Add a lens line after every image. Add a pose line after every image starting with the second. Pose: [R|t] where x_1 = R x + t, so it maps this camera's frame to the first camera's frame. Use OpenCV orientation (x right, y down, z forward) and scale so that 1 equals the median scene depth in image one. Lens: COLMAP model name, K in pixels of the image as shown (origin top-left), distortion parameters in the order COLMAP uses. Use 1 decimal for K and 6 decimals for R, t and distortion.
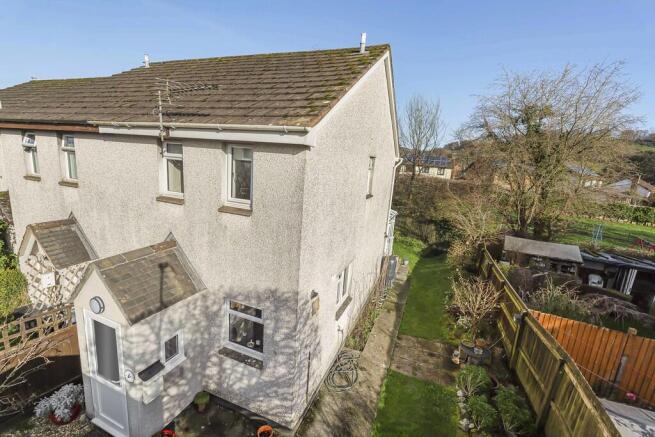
lens RADIAL K [[281.3, 0, 327.5], [0, 281.3, 218.5], [0, 0, 1]] dist [0.011018, 0.000195]
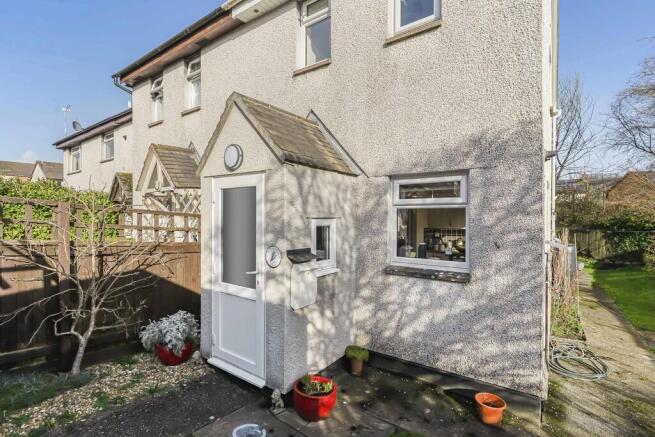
lens RADIAL K [[308.2, 0, 327.5], [0, 308.2, 218.5], [0, 0, 1]] dist [0.036942, -0.000364]
pose [[0.970467, -0.069439, -0.231023, -0.341183], [0.018305, 0.976112, -0.216497, 0.531127], [0.240538, 0.205875, 0.948555, 0.278677]]
